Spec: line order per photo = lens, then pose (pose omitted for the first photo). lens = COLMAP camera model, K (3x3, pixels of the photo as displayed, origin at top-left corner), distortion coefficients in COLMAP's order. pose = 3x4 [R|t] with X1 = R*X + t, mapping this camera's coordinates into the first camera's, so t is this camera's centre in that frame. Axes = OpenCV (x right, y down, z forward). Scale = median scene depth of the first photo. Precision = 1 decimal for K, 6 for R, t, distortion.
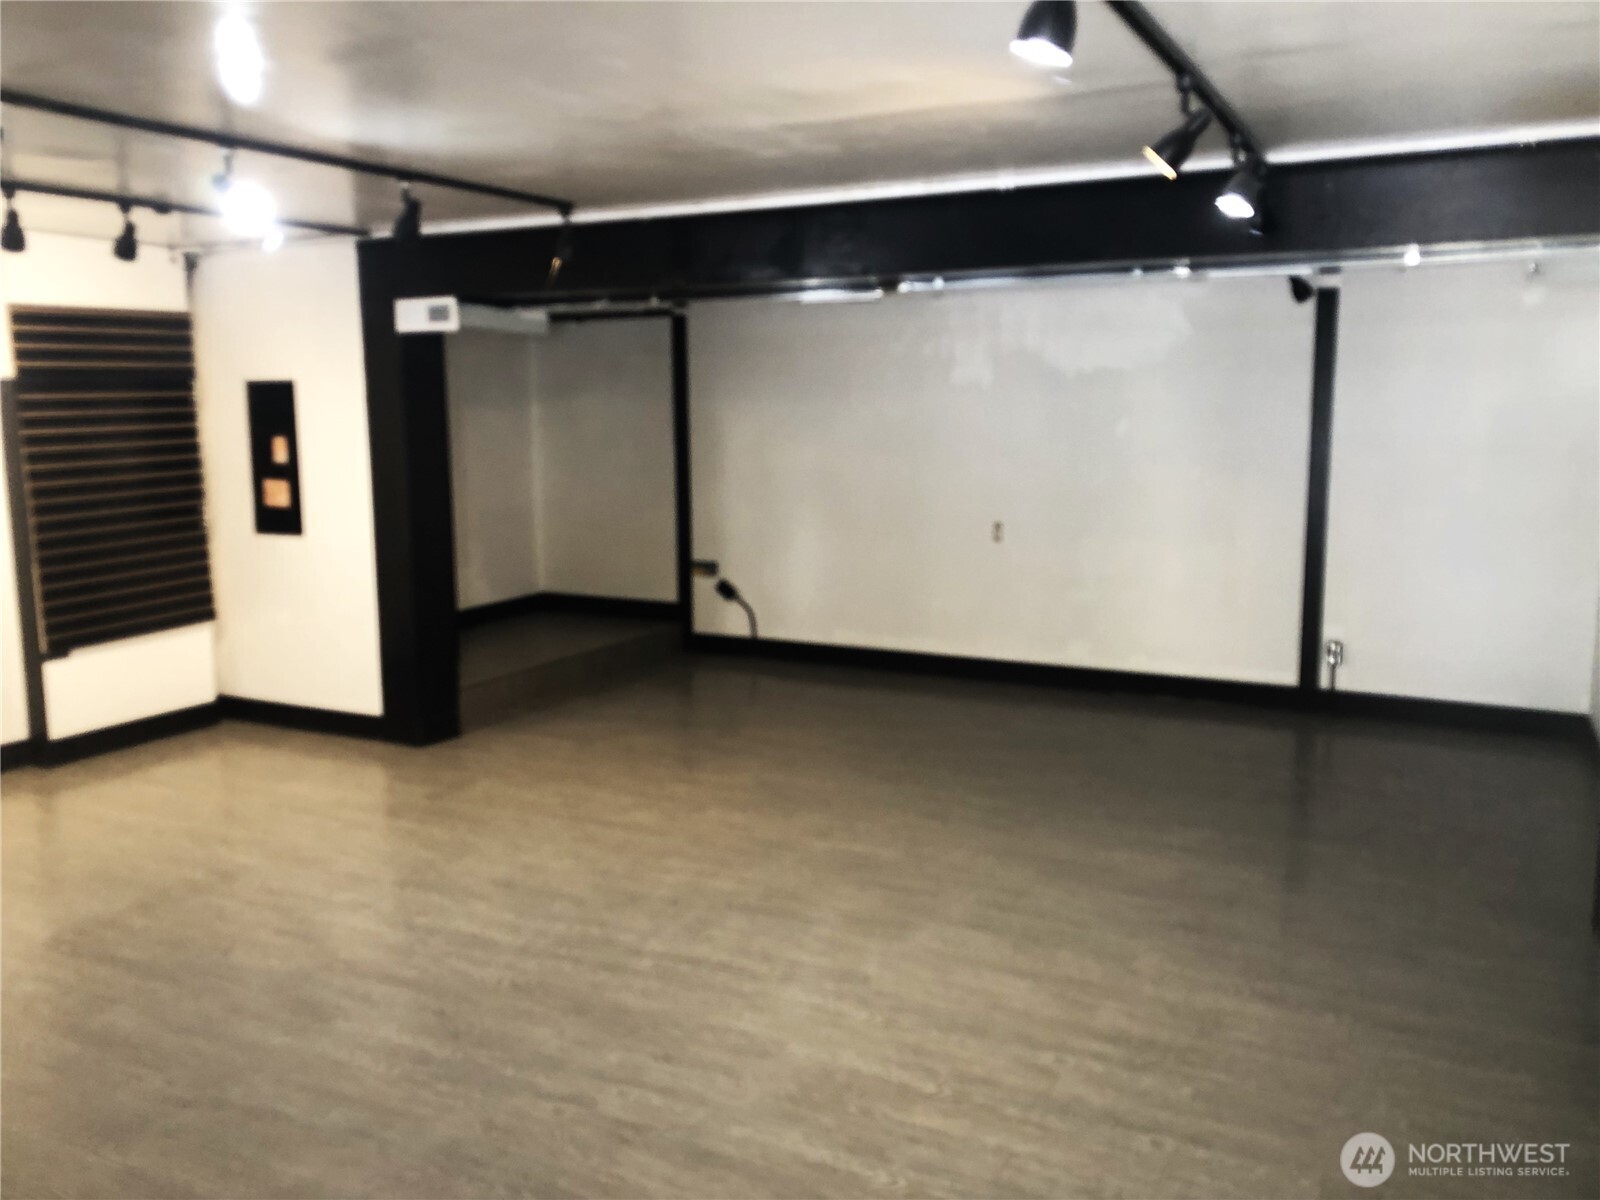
lens RADIAL K [[1277.5, 0, 800.0], [0, 1277.5, 600.0], [0, 0, 1]] dist [0.011341, -0.002971]
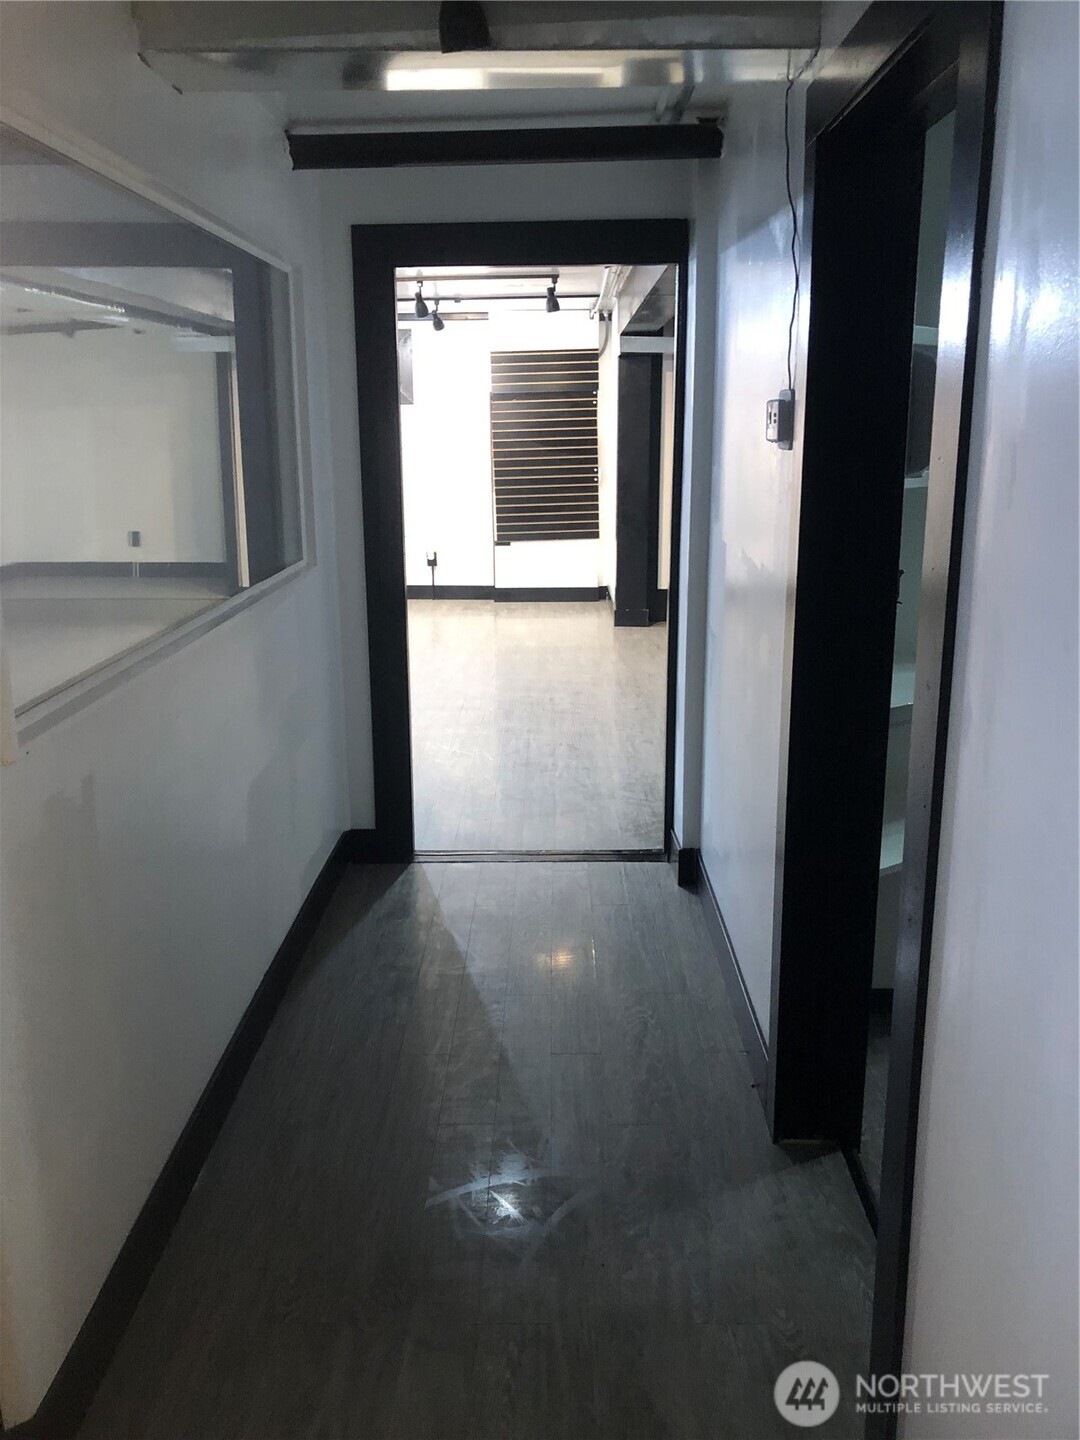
lens RADIAL K [[1148.4, 0, 540.0], [0, 1148.4, 720.0], [0, 0, 1]] dist [0.053837, -0.001482]
pose [[0.439595, 0.234312, -0.867095, 1.212828], [-0.132742, 0.971721, 0.195287, -0.051463], [0.888333, 0.029253, 0.458267, 0.342373]]
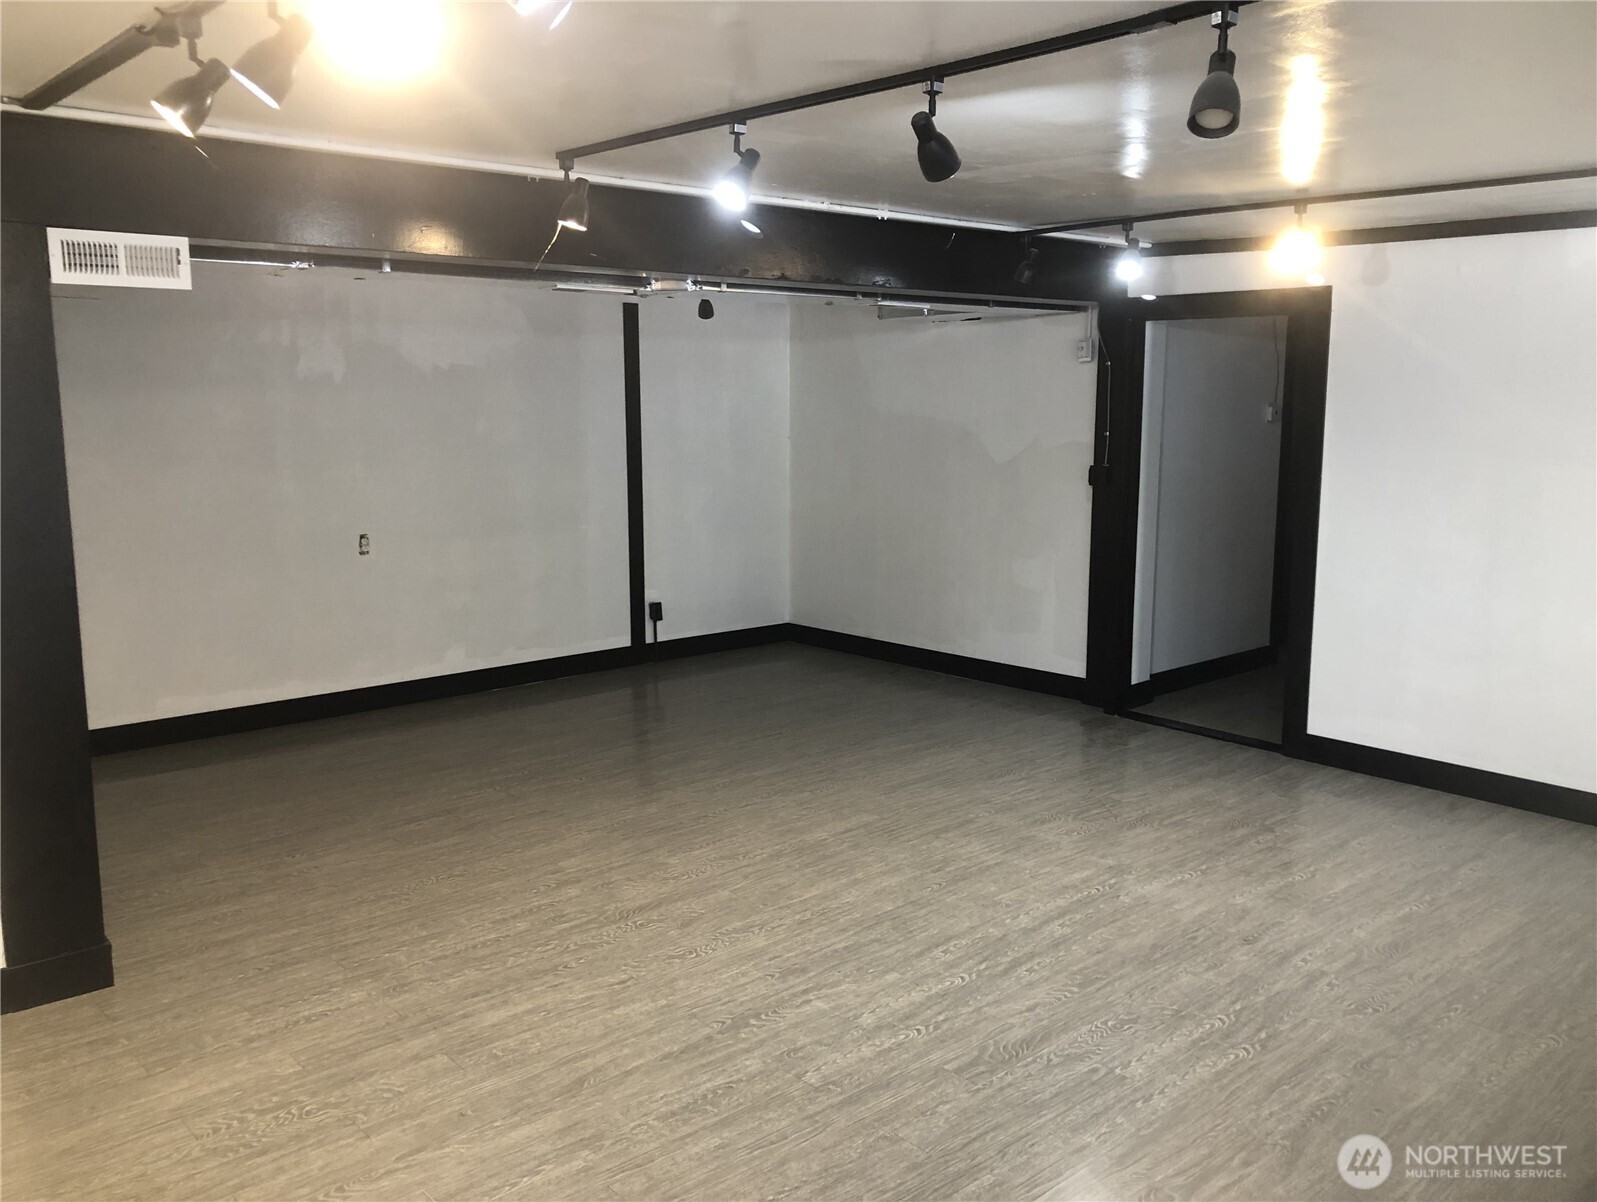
lens RADIAL K [[1298.2, 0, 790.2], [0, 1298.2, 624.5], [0, 0, 1]] dist [0.031408, -0.012565]
pose [[0.372162, -0.160955, 0.914106, -0.923926], [0.138298, 0.983472, 0.116864, -0.102395], [-0.917807, 0.082927, 0.388270, 0.597457]]
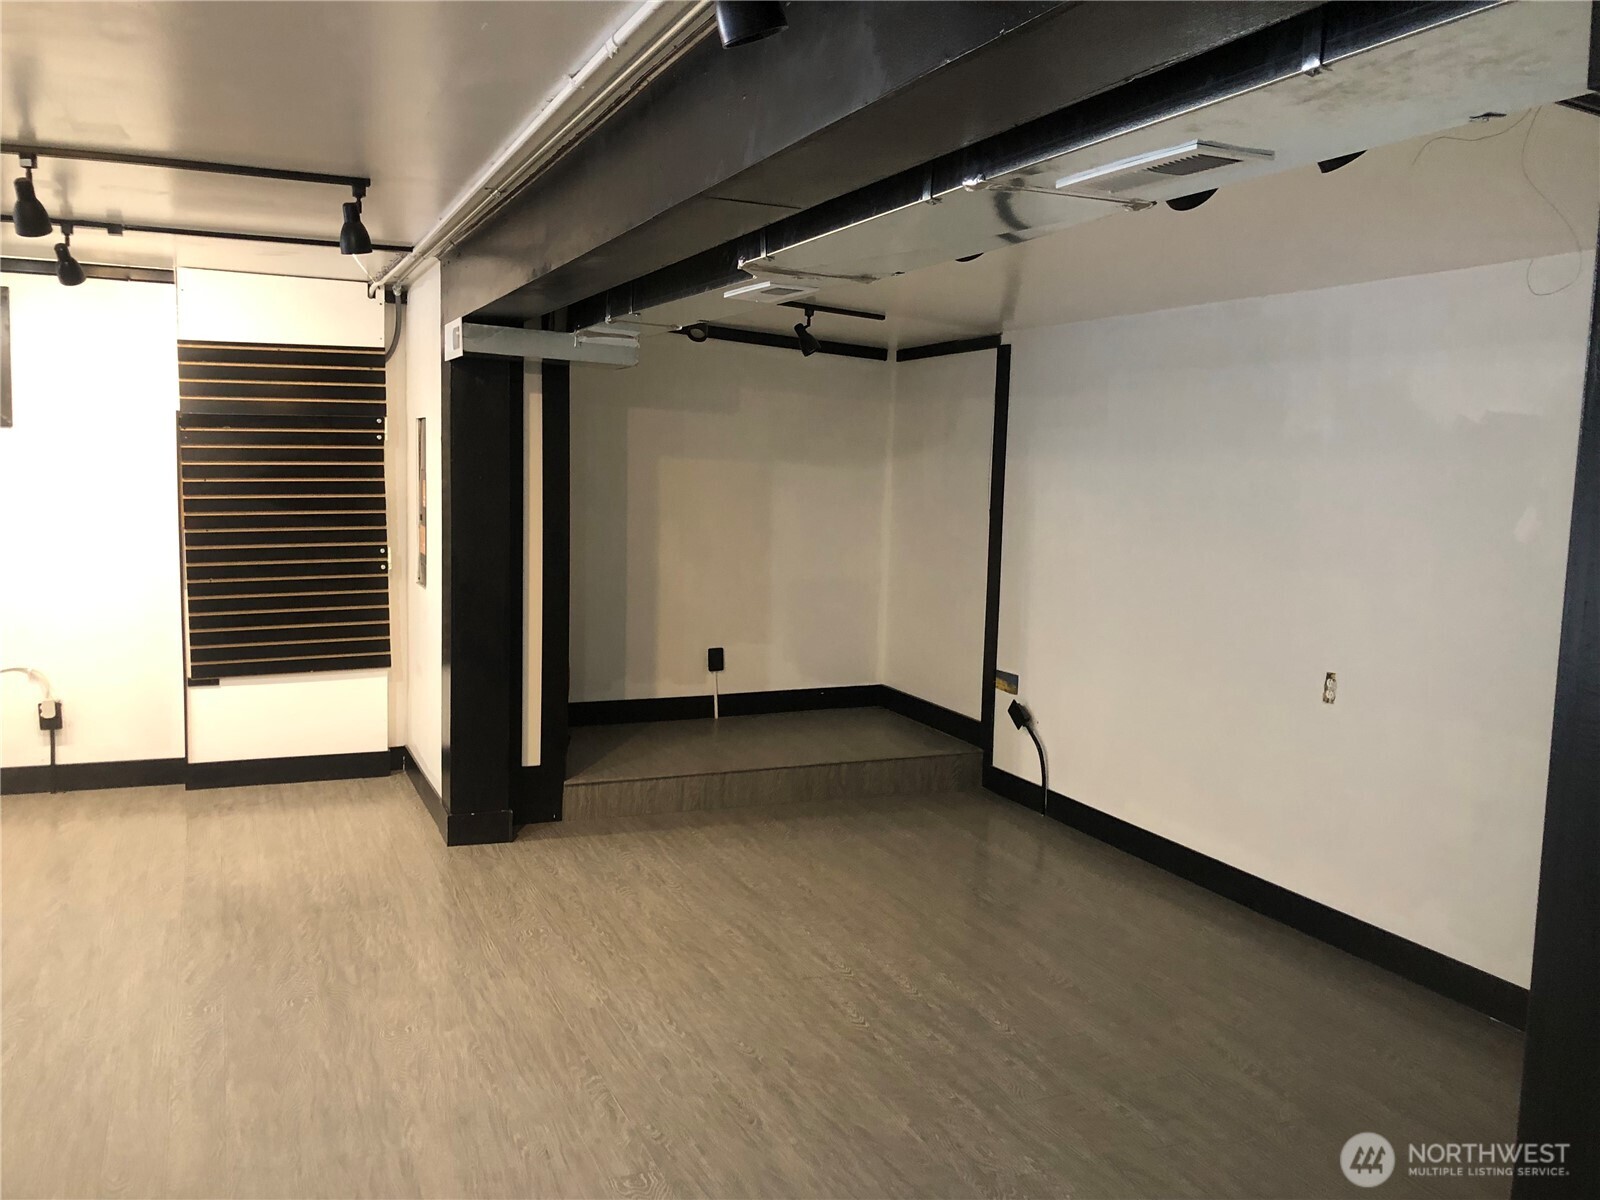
lens RADIAL K [[1310.1, 0, 800.0], [0, 1310.1, 600.0], [0, 0, 1]] dist [0.017590, 0.004359]
pose [[0.772514, 0.097344, -0.627492, 0.544734], [-0.128439, 0.991708, -0.004276, -0.096245], [0.621873, 0.083898, 0.778611, 0.584994]]
